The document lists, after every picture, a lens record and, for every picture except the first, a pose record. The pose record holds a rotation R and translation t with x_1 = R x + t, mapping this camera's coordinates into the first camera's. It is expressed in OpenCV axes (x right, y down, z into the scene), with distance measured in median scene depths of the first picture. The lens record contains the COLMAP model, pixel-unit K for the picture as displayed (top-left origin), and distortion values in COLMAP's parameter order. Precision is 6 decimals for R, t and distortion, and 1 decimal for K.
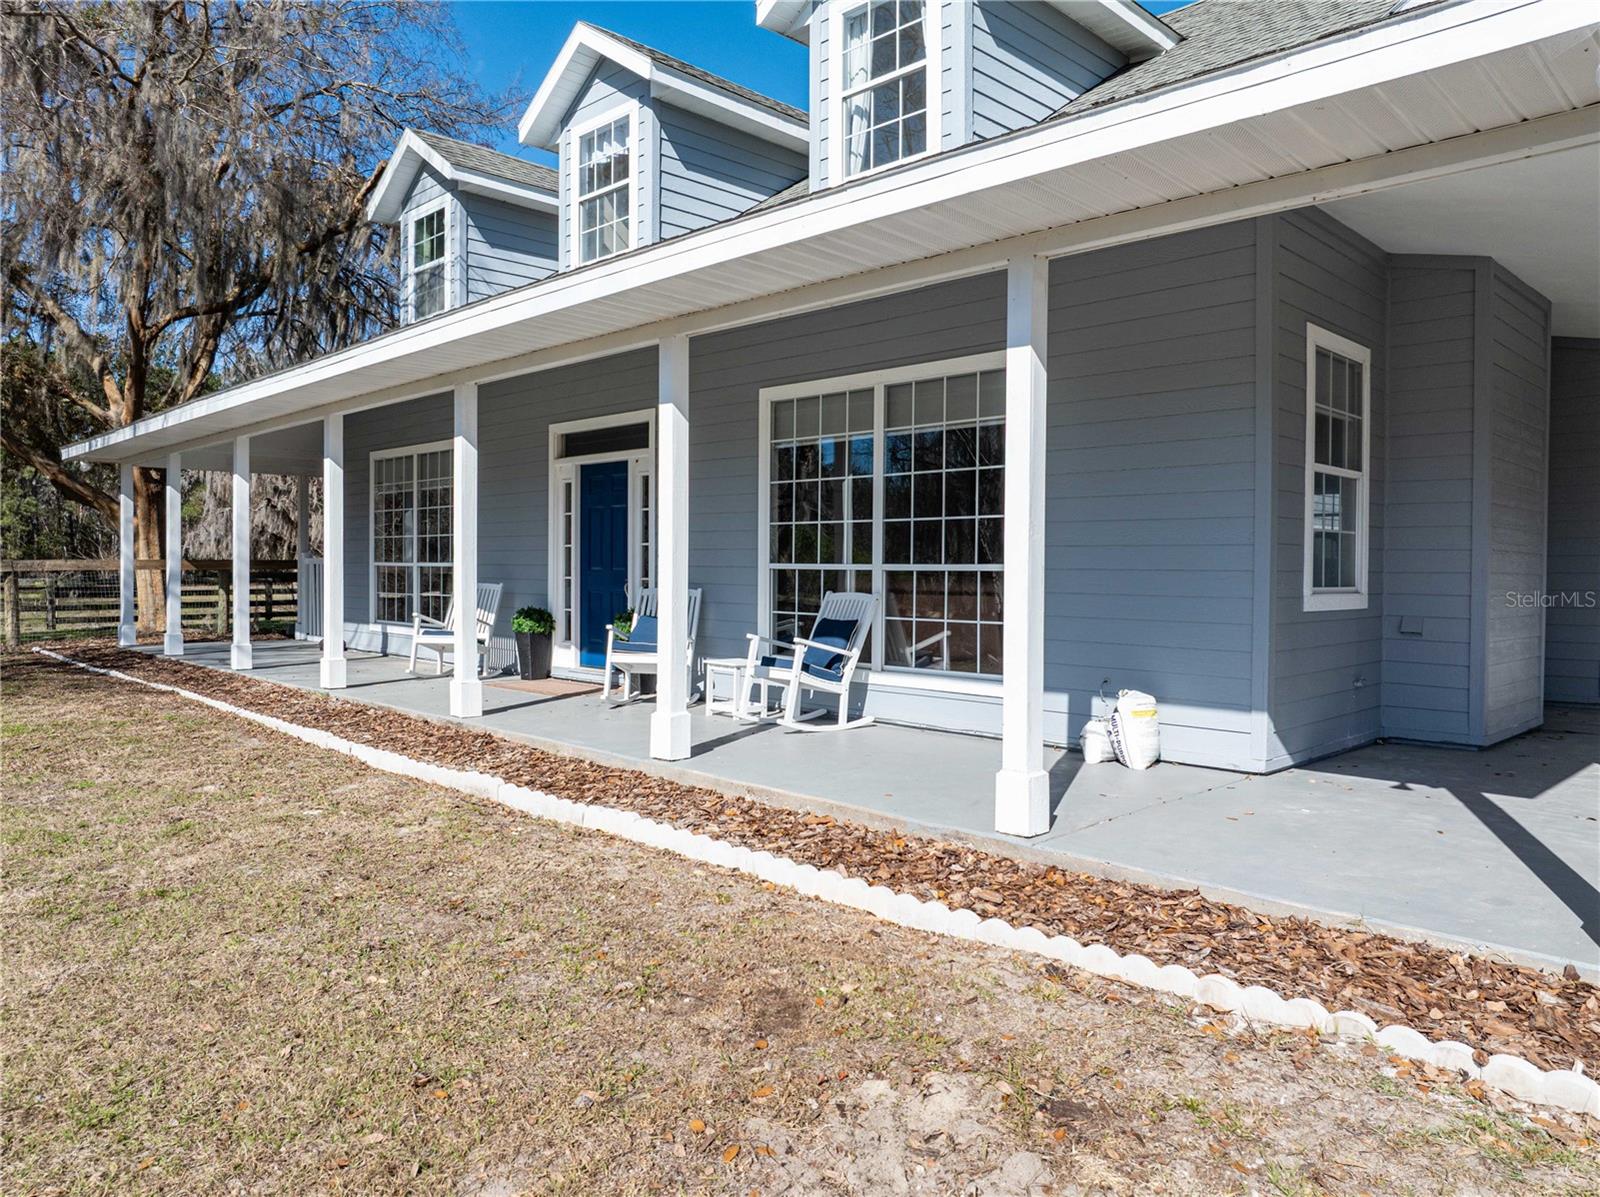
lens RADIAL K [[1128.2, 0, 796.0], [0, 1128.2, 596.7], [0, 0, 1]] dist [-0.047179, 0.019359]
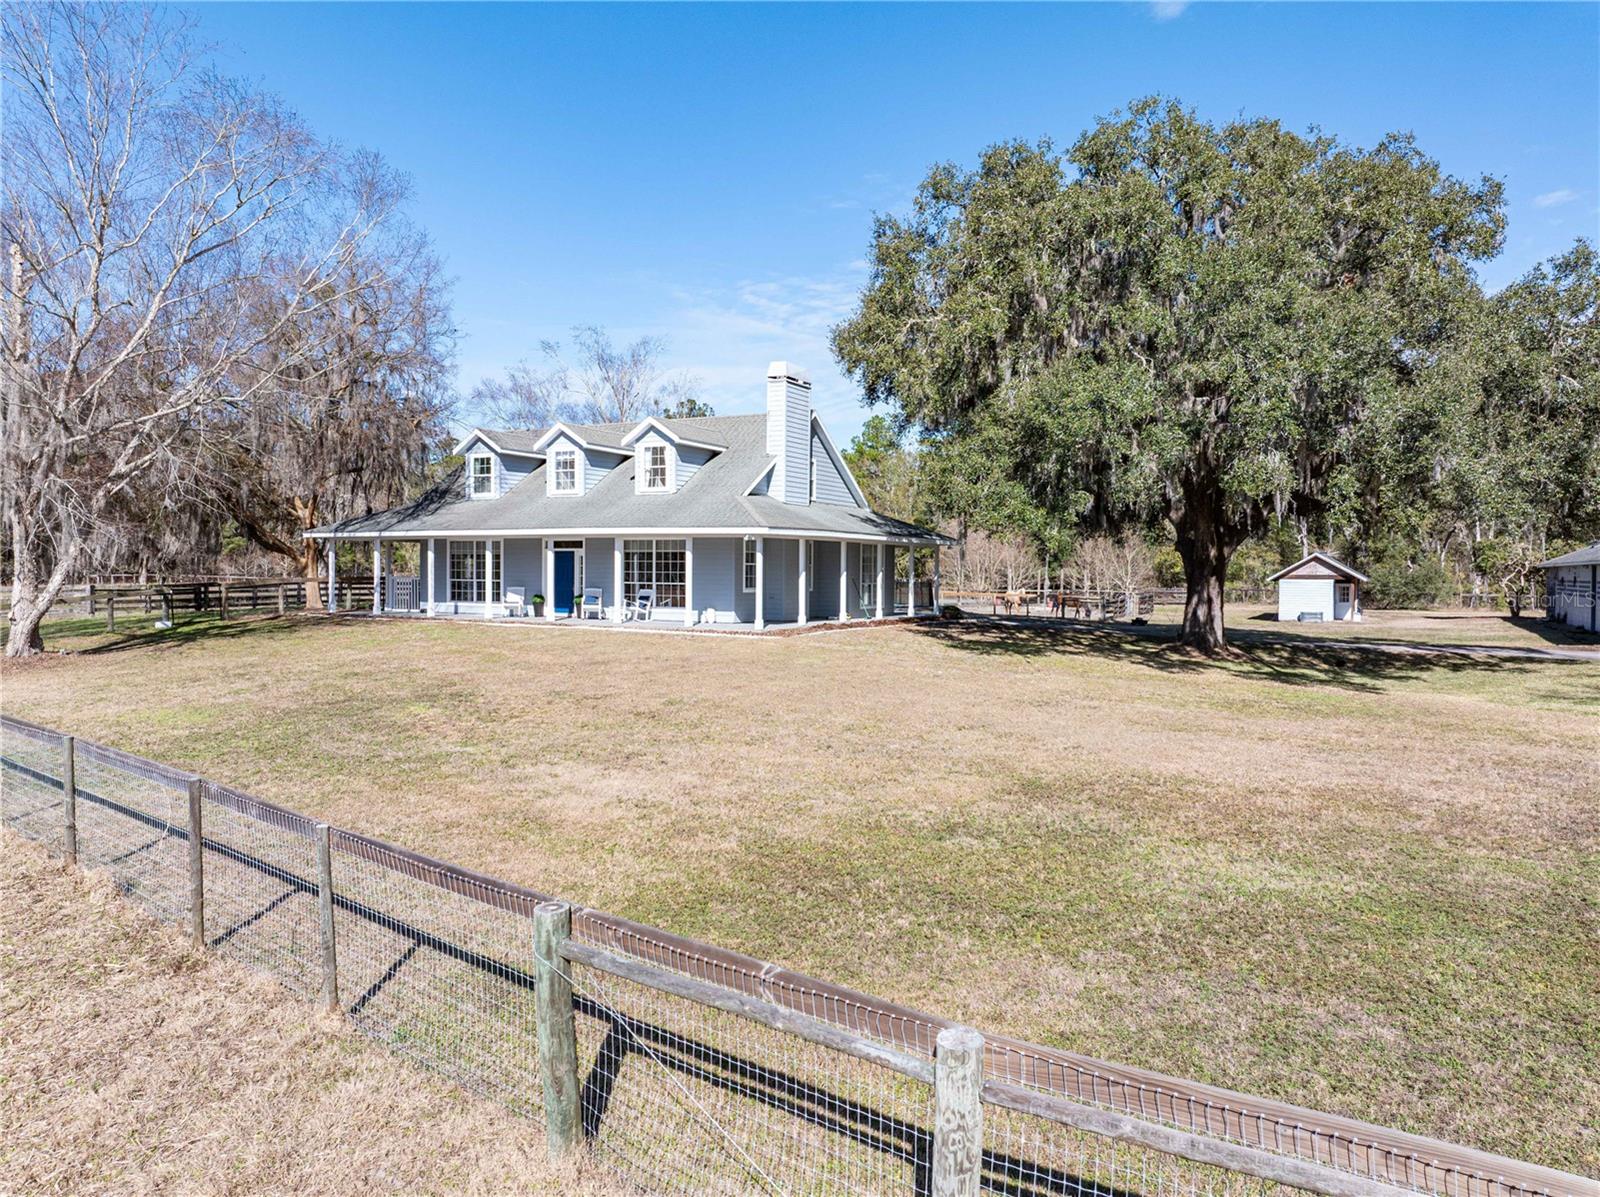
lens RADIAL K [[1128.2, 0, 789.3], [0, 1128.2, 602.3], [0, 0, 1]] dist [-0.047179, 0.019359]
pose [[0.957842, -0.008500, 0.287171, -0.597818], [0.006353, 0.999944, 0.008407, 0.011377], [-0.287227, -0.006228, 0.957842, -2.904264]]
